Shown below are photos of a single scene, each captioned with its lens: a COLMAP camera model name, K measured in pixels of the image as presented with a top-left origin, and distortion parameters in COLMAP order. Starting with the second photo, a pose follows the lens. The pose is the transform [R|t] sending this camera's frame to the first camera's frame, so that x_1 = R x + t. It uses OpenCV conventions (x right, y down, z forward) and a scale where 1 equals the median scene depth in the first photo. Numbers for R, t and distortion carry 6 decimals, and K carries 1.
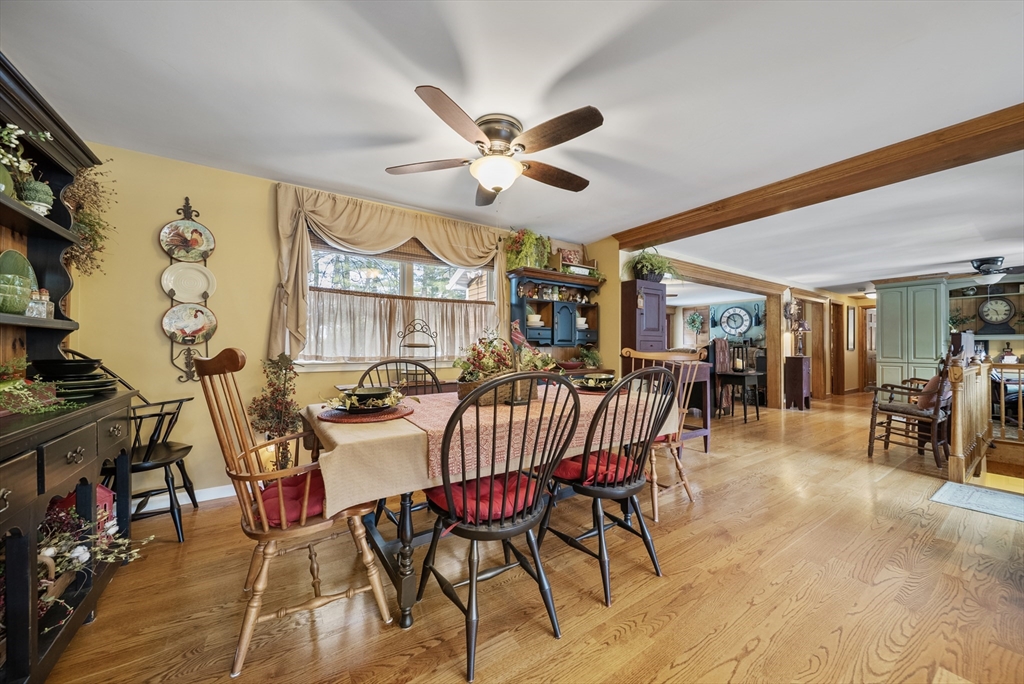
lens RADIAL K [[363.4, 0, 510.8], [0, 363.4, 345.3], [0, 0, 1]] dist [-0.001657, -0.000249]
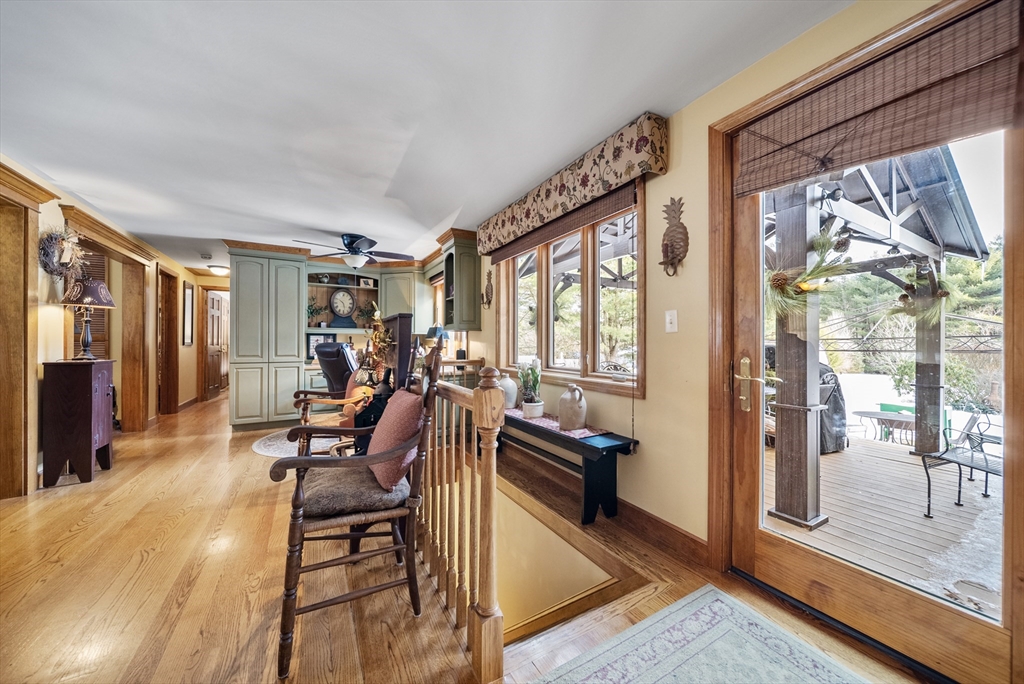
lens RADIAL K [[363.4, 0, 516.4], [0, 363.4, 341.9], [0, 0, 1]] dist [-0.001657, -0.000249]
pose [[0.067024, 0.003457, 0.997745, 0.403844], [-0.009600, 0.999950, -0.002820, 0.004003], [-0.997705, -0.009390, 0.067054, 0.459614]]
